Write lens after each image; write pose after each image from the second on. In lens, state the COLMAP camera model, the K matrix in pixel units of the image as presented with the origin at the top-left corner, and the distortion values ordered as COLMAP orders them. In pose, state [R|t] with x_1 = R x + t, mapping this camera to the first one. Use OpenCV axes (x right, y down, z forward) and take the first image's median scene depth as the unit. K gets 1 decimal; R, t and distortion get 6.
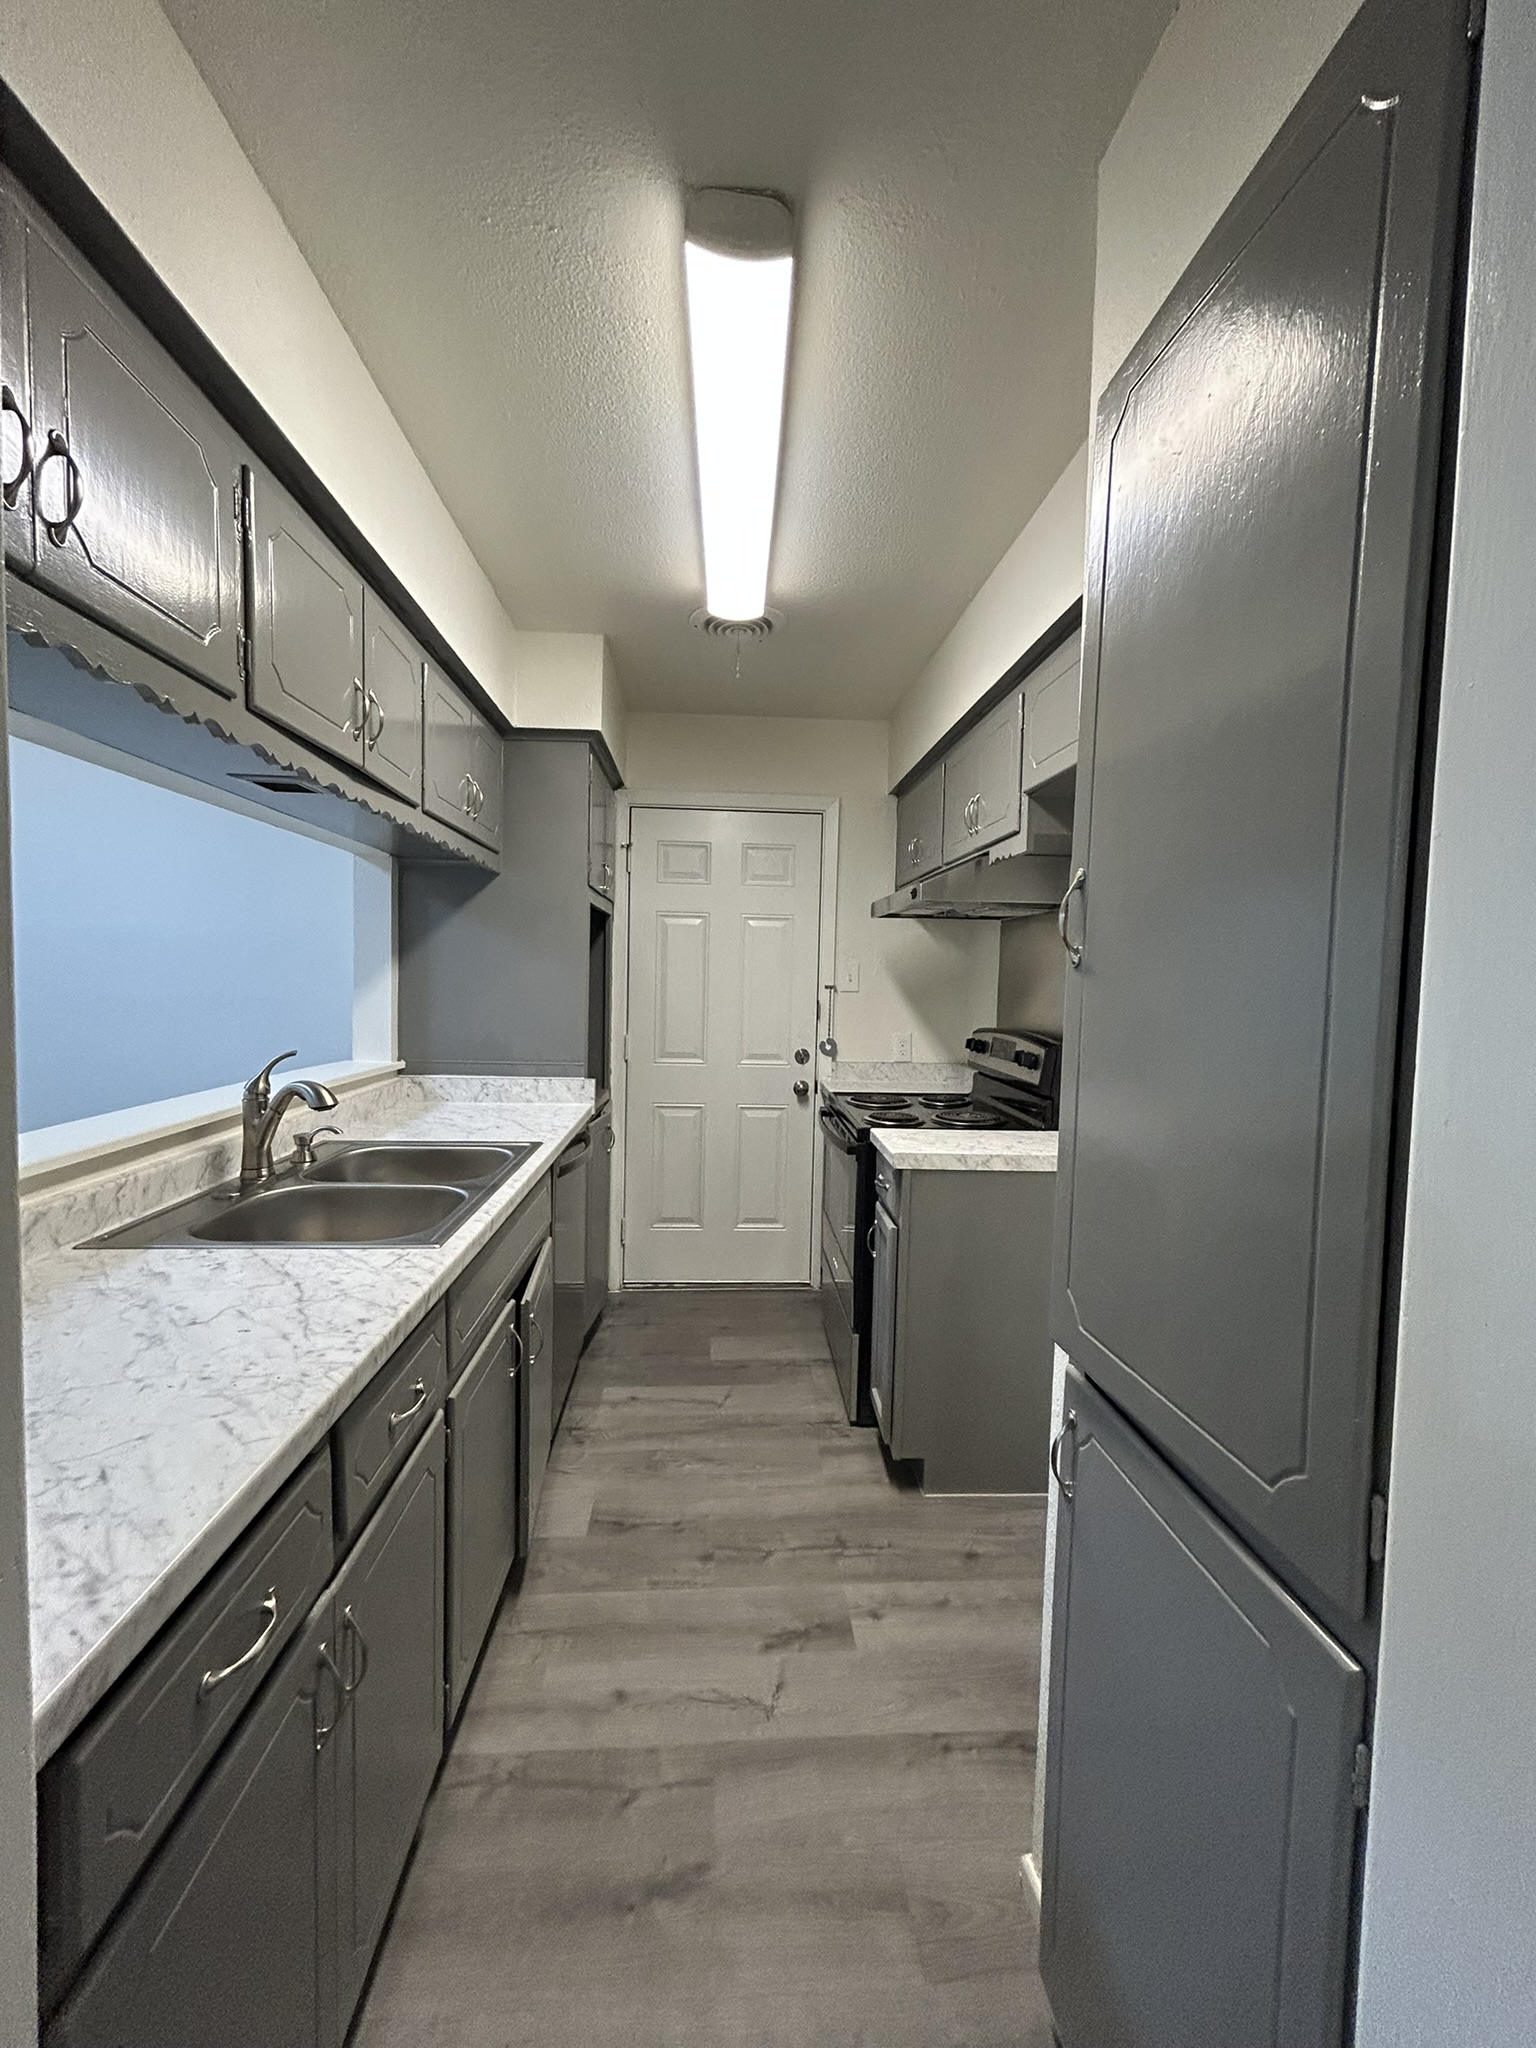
lens RADIAL K [[826.2, 0, 766.9], [0, 826.2, 1019.9], [0, 0, 1]] dist [0.001103, -0.000798]
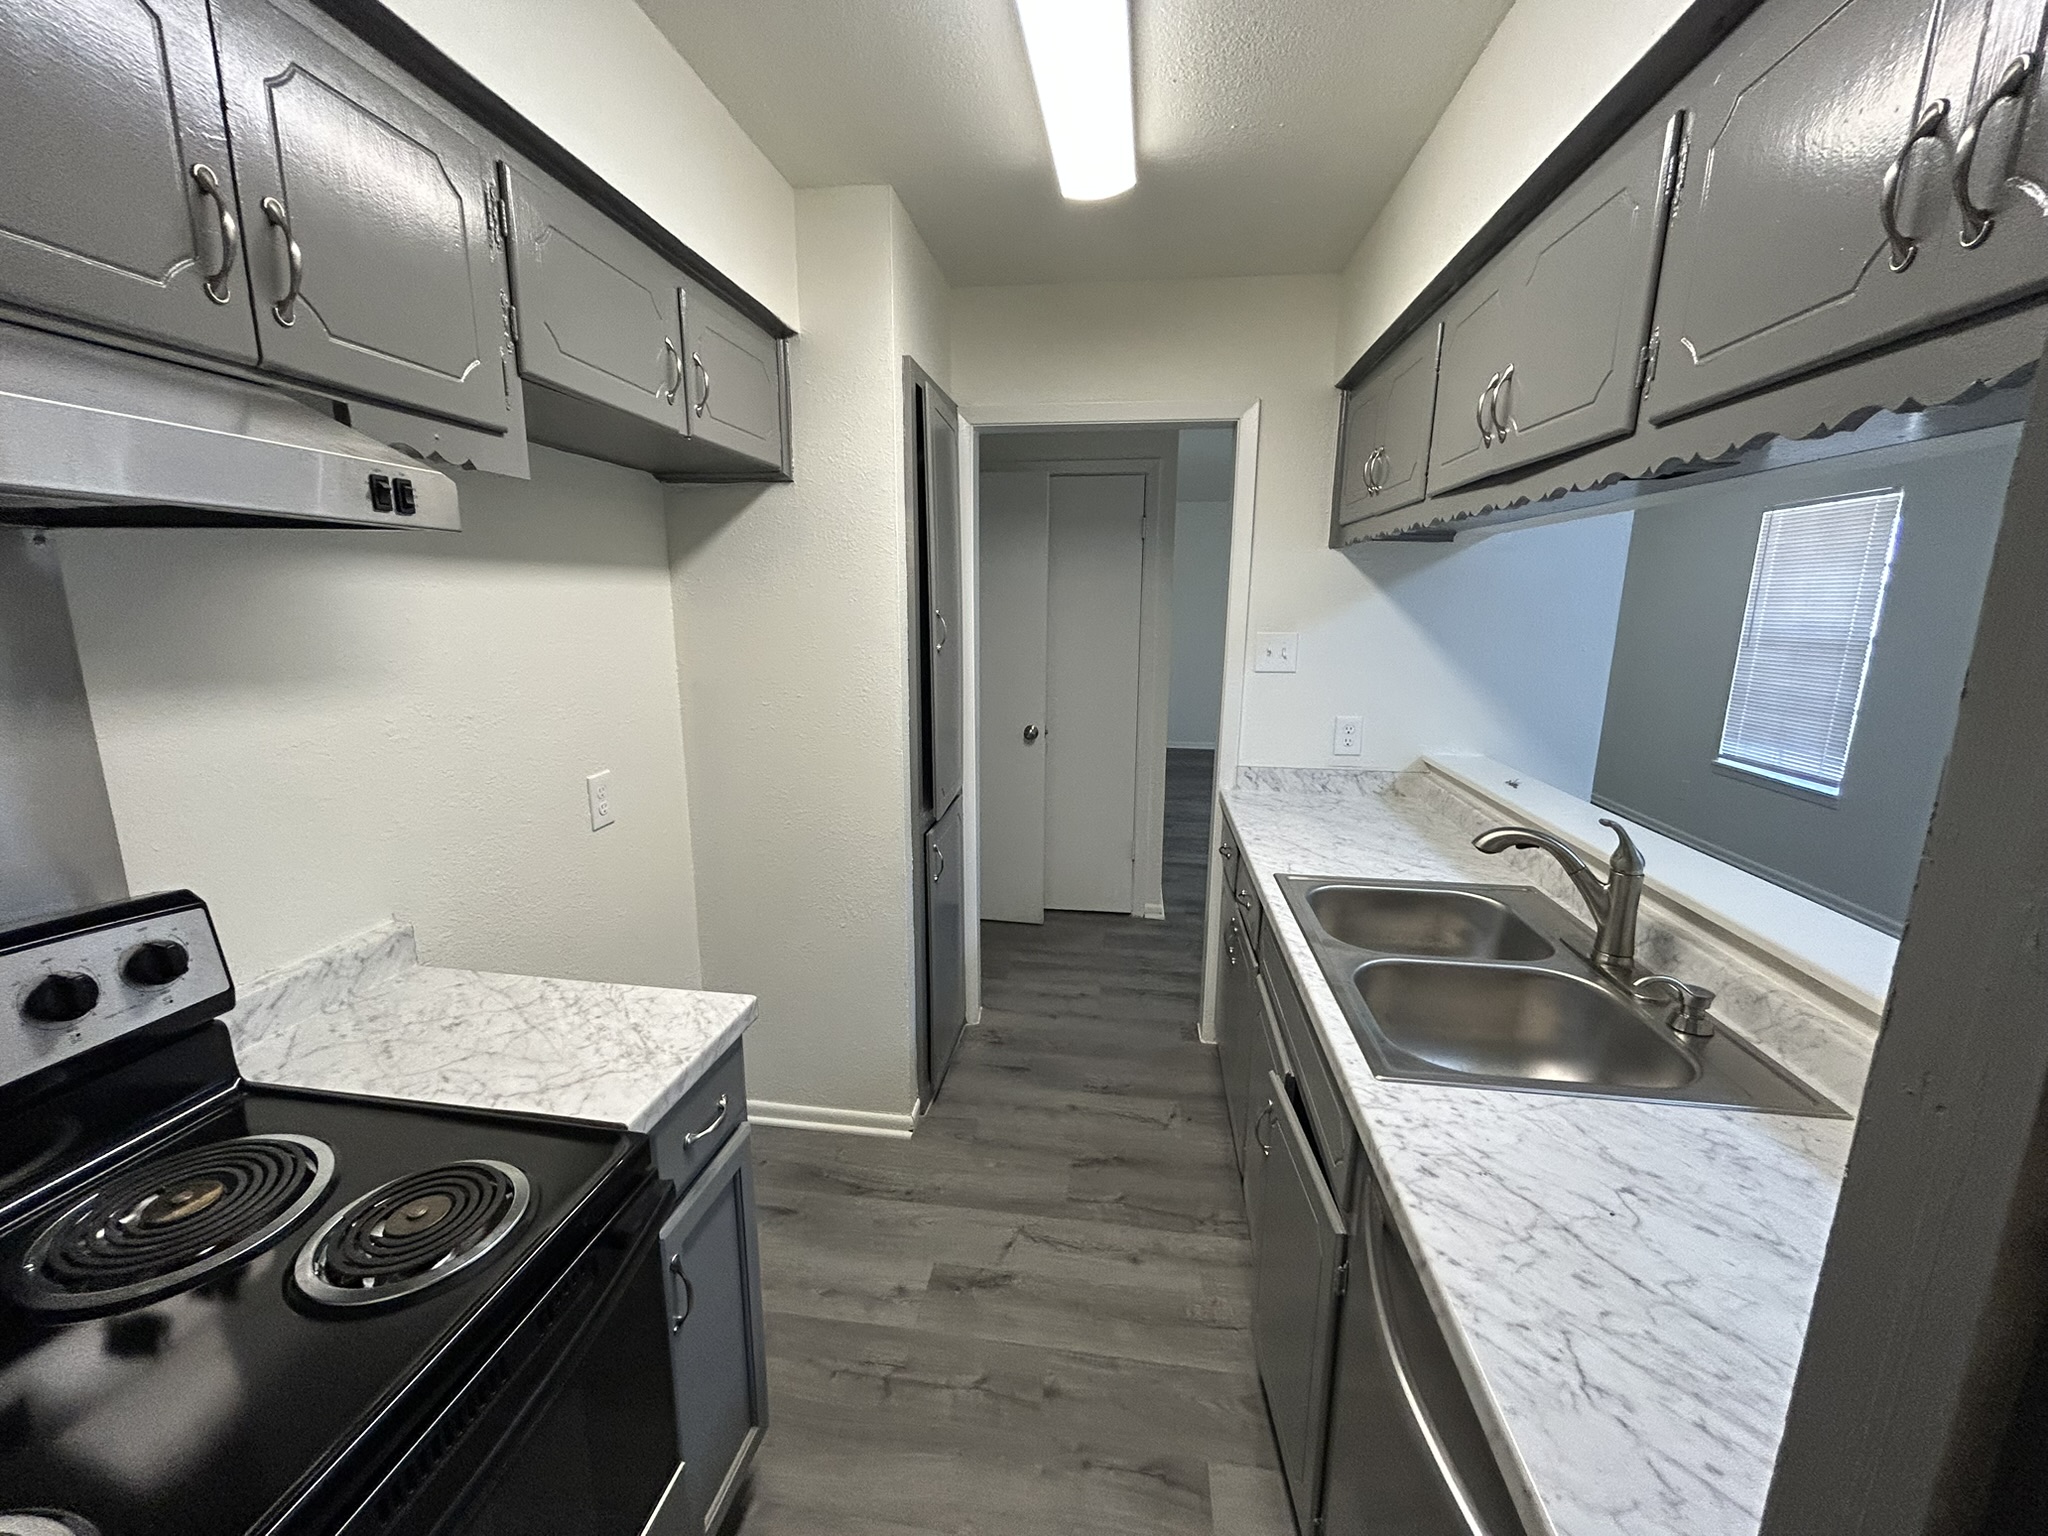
lens RADIAL K [[826.2, 0, 1022.0], [0, 826.2, 770.0], [0, 0, 1]] dist [0.001103, -0.000798]
pose [[-0.979046, -0.070427, 0.191073, -0.200529], [-0.018188, 0.964784, 0.262414, -0.228235], [-0.202825, 0.253441, -0.945849, 2.062635]]
